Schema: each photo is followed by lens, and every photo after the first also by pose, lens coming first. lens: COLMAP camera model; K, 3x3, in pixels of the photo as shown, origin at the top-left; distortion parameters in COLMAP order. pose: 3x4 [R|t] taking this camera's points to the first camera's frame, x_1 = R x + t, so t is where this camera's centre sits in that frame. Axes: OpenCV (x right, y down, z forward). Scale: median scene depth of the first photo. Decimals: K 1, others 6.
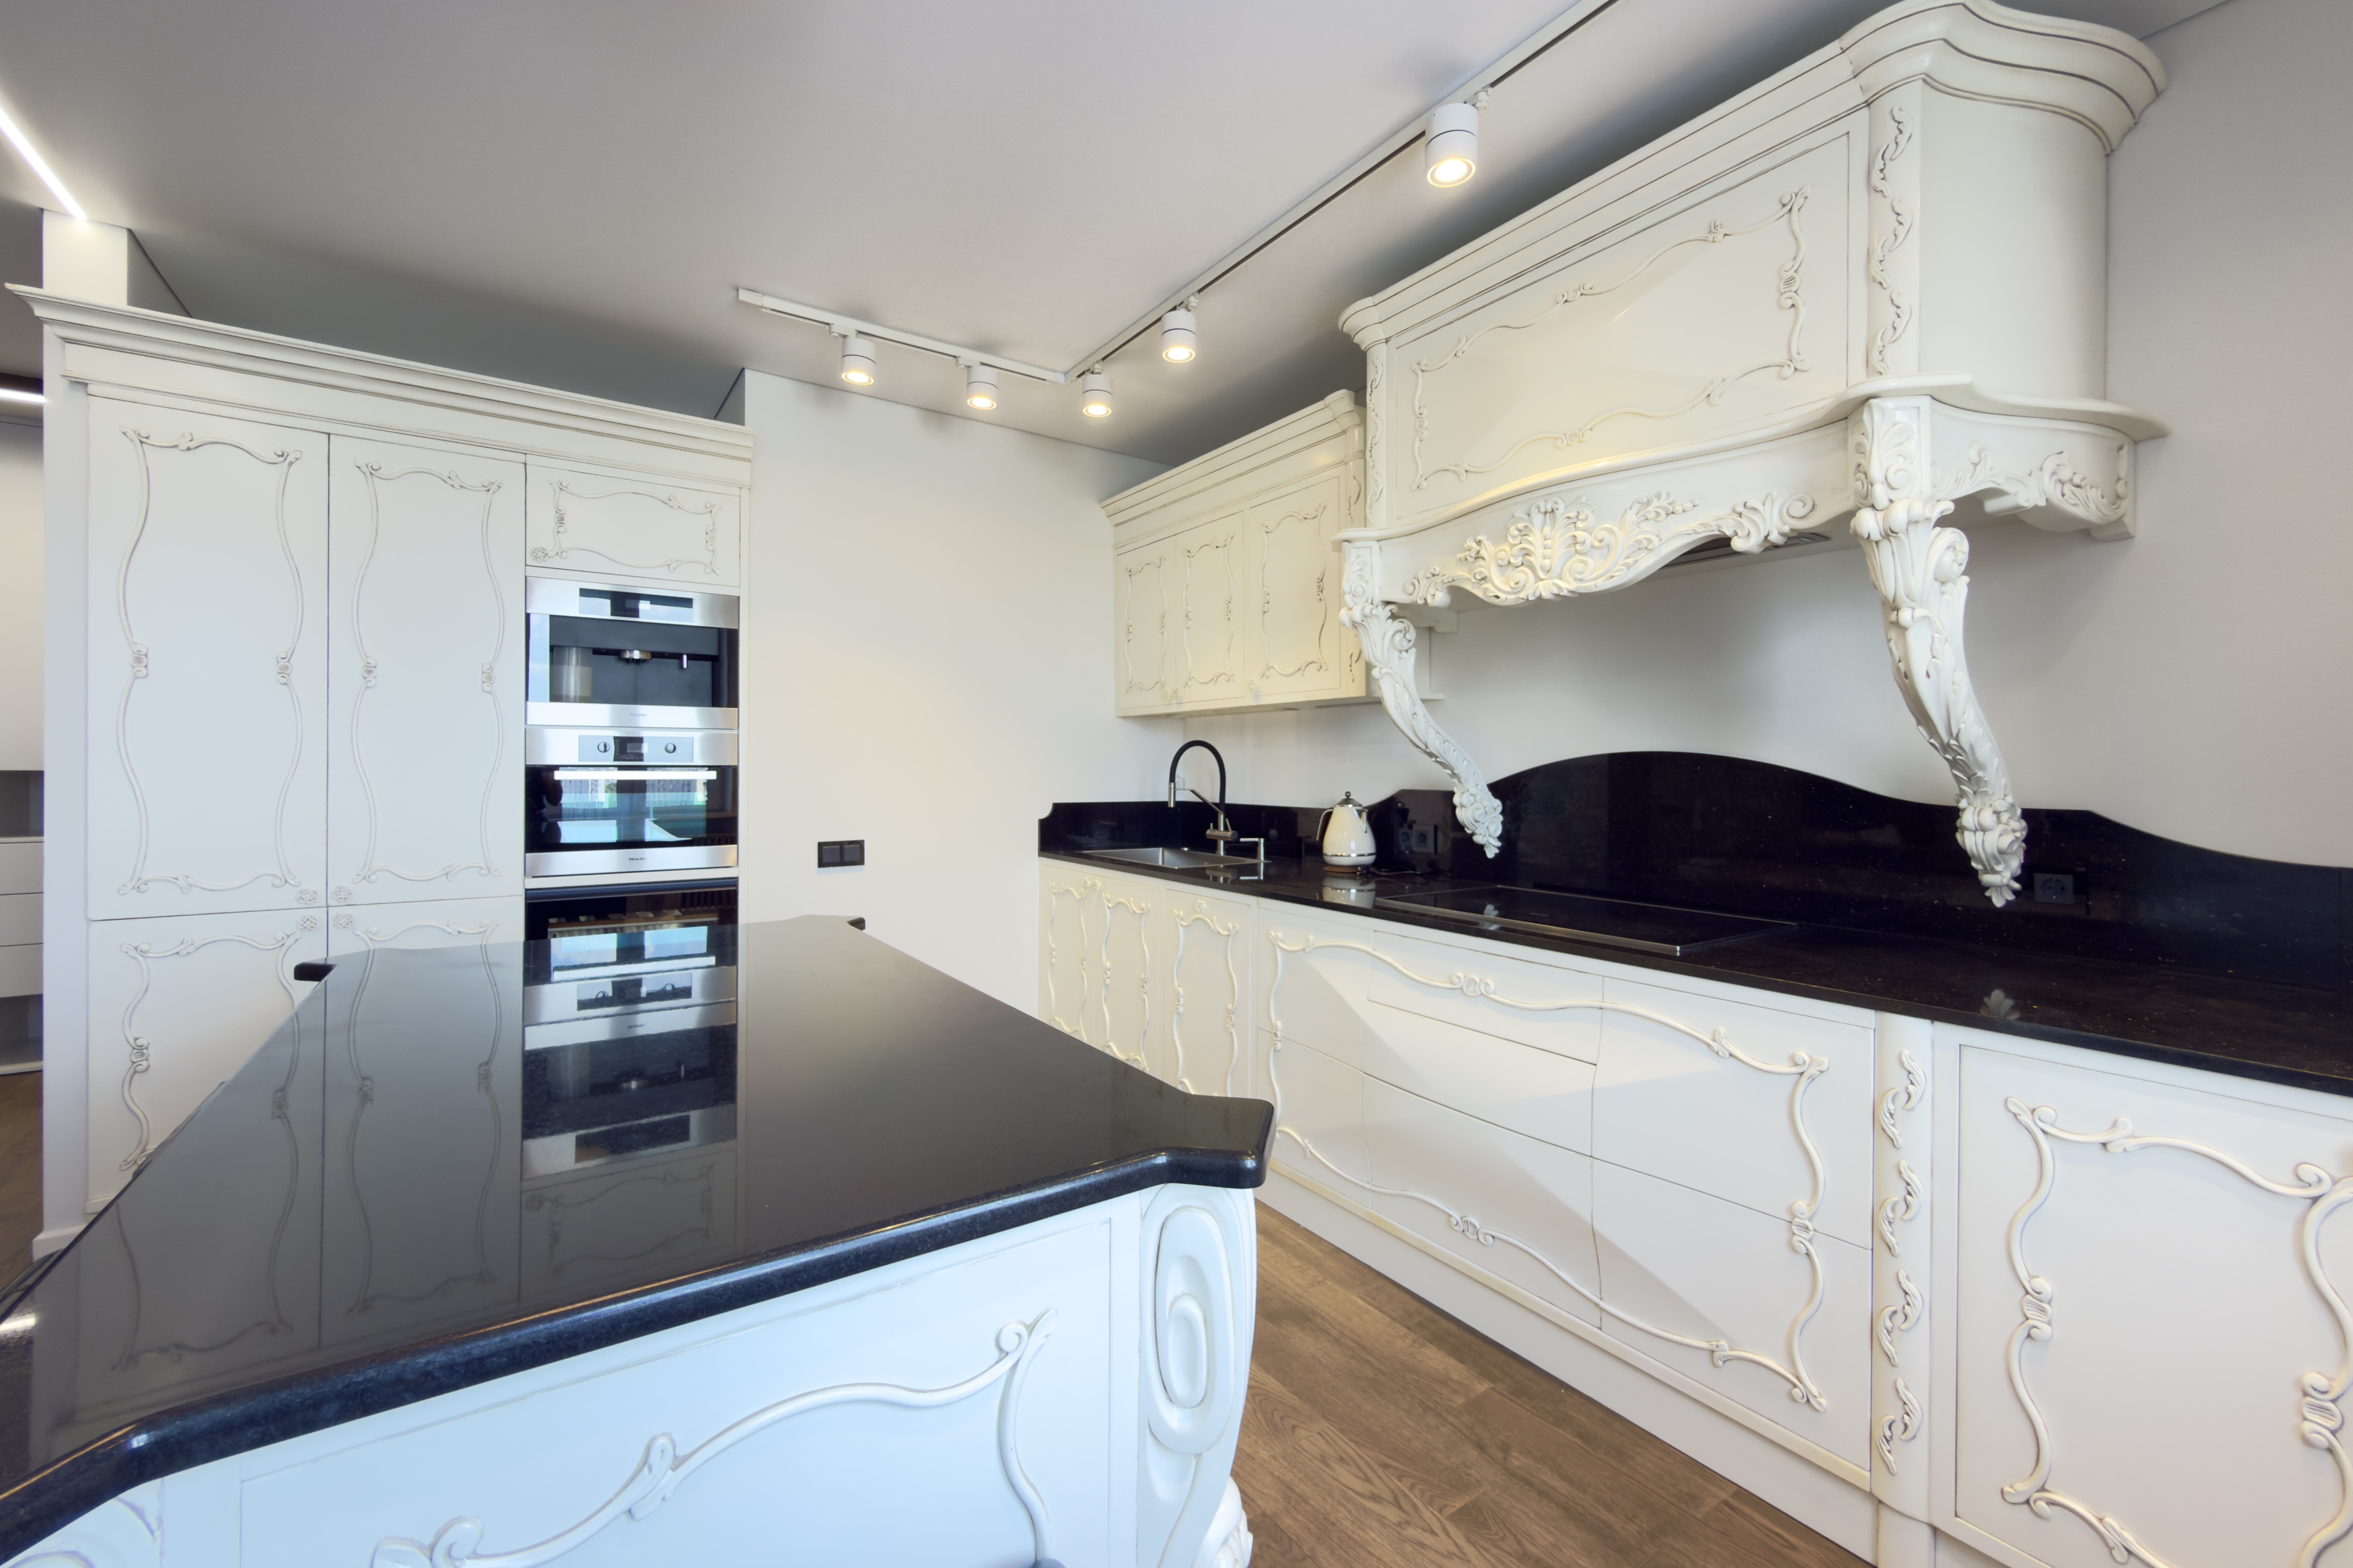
lens RADIAL K [[946.5, 0, 1181.6], [0, 946.5, 773.5], [0, 0, 1]] dist [-0.003981, -0.000439]
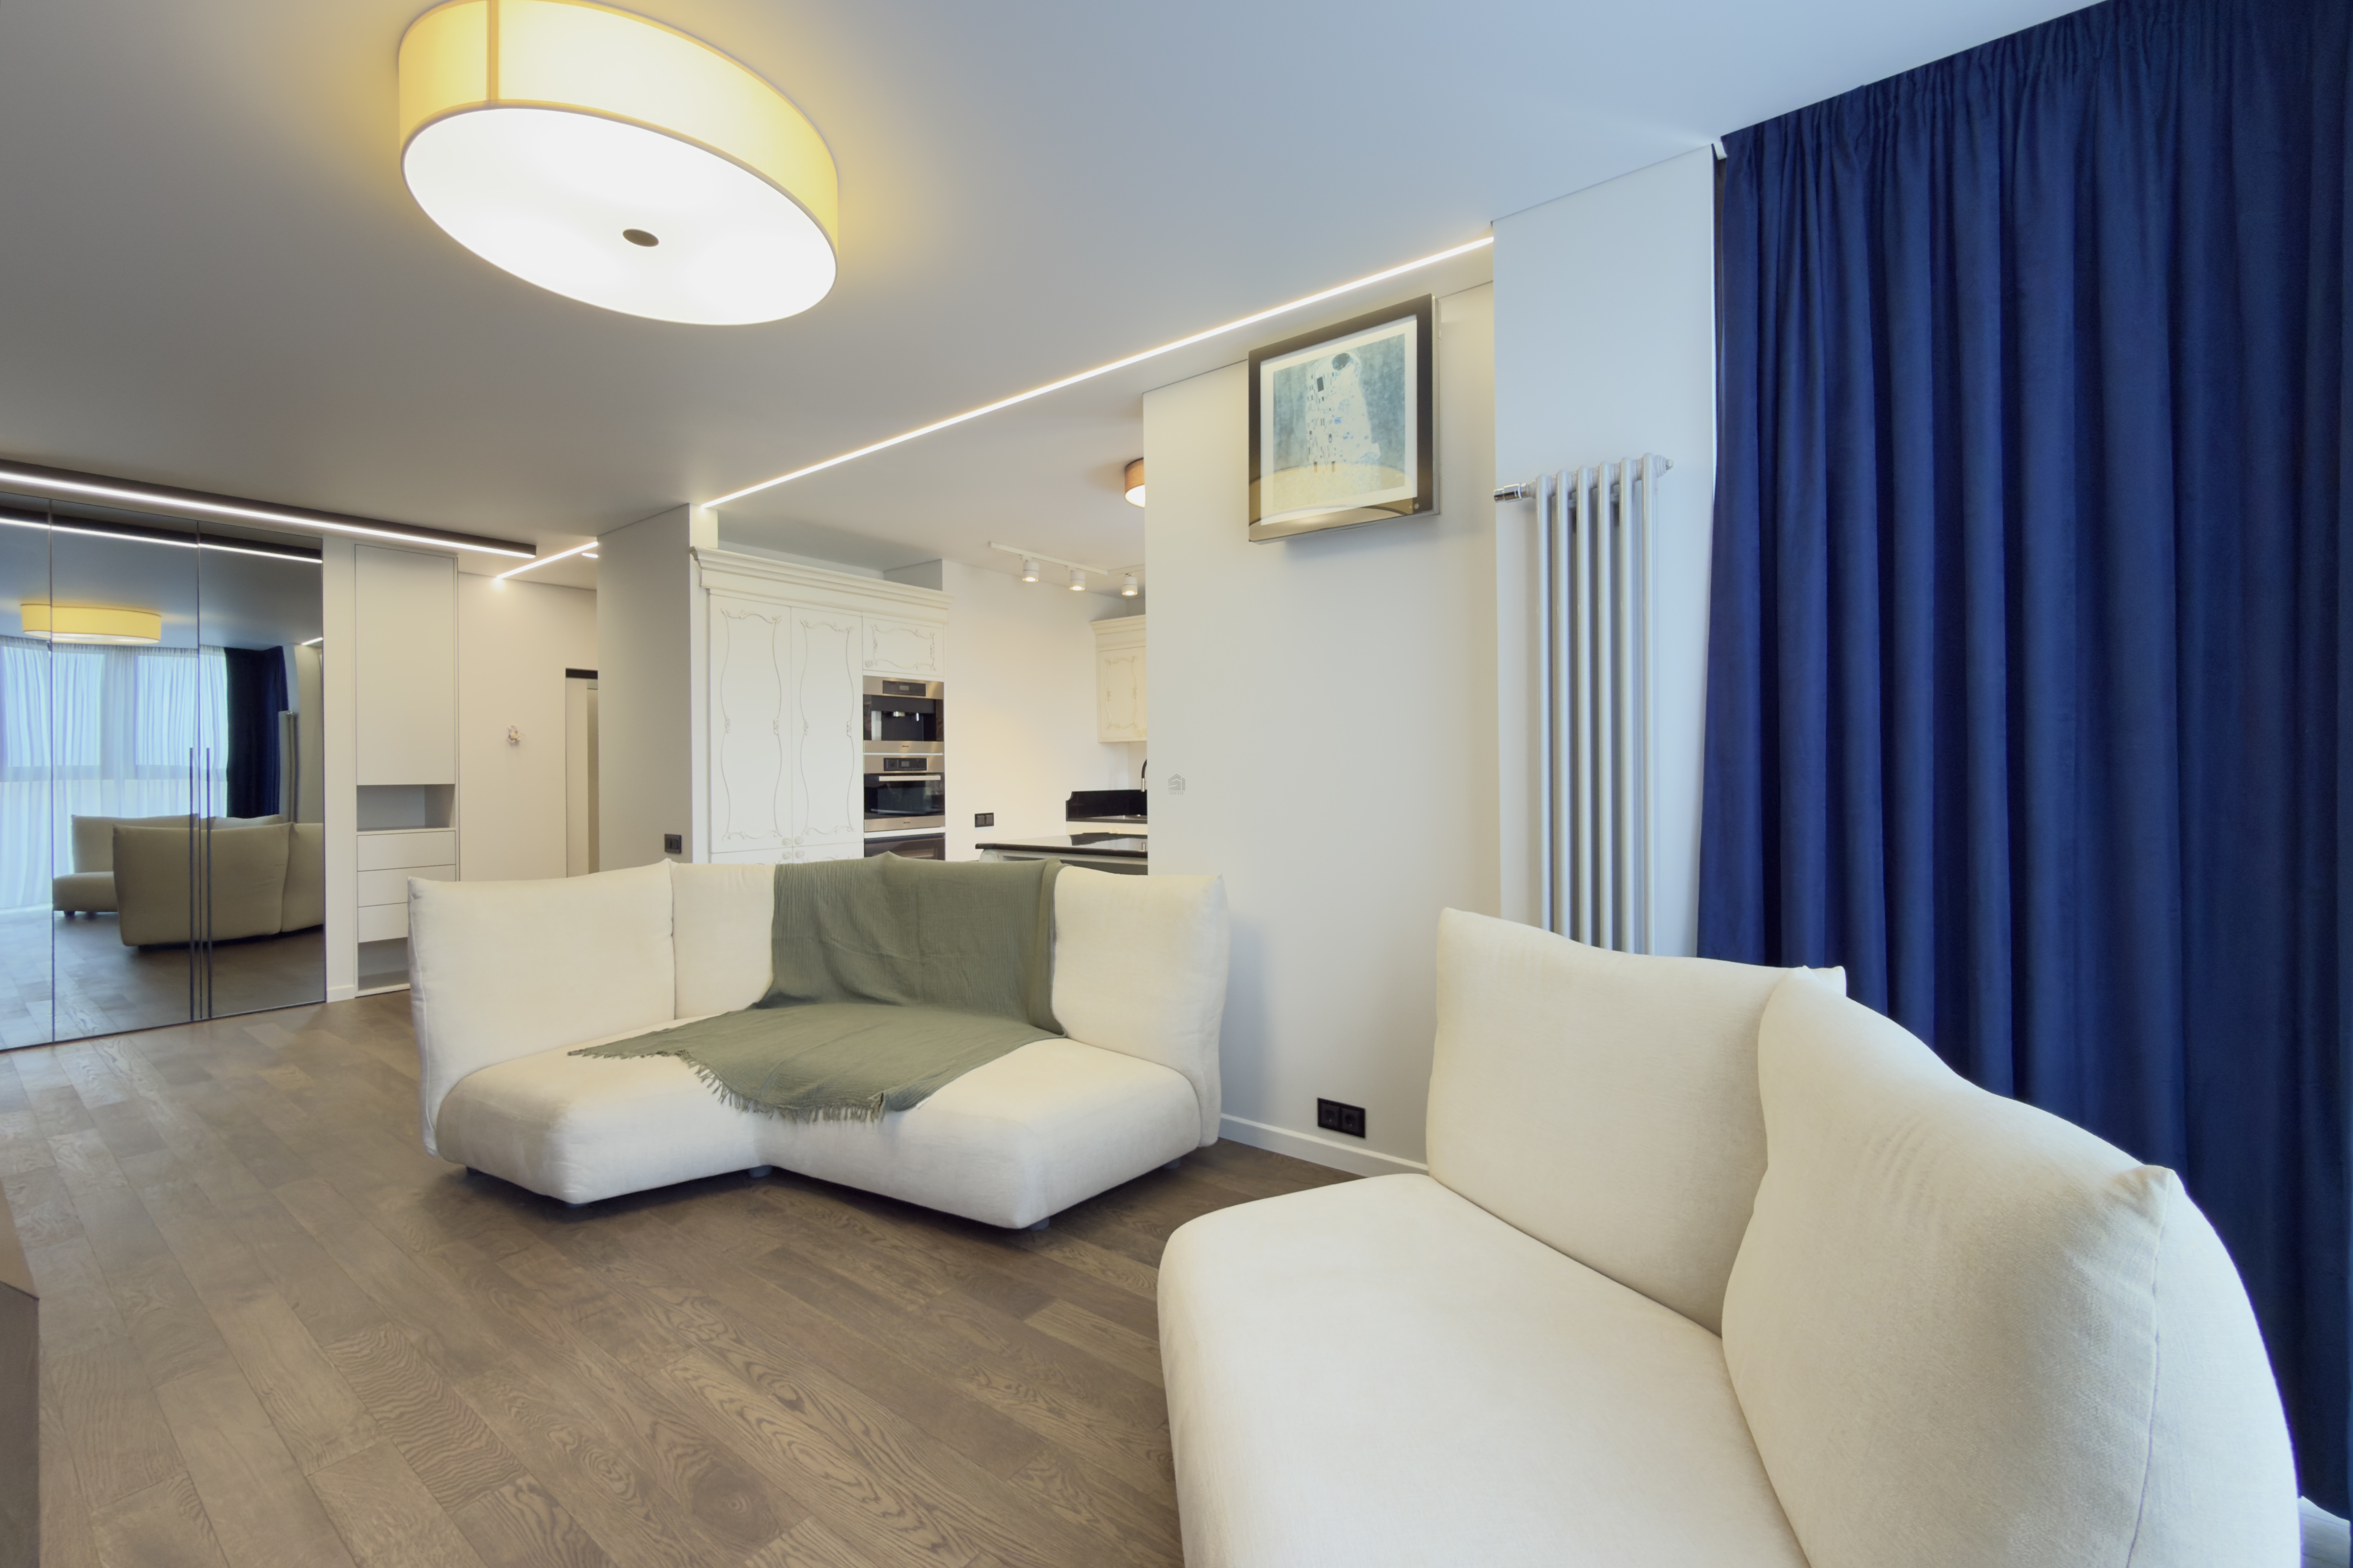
lens RADIAL K [[946.5, 0, 1178.6], [0, 946.5, 774.0], [0, 0, 1]] dist [-0.003981, -0.000439]
pose [[0.947762, -0.019667, 0.318373, -0.626093], [0.022778, 0.999722, -0.006051, 0.016653], [-0.318165, 0.012987, 0.947946, -0.916352]]
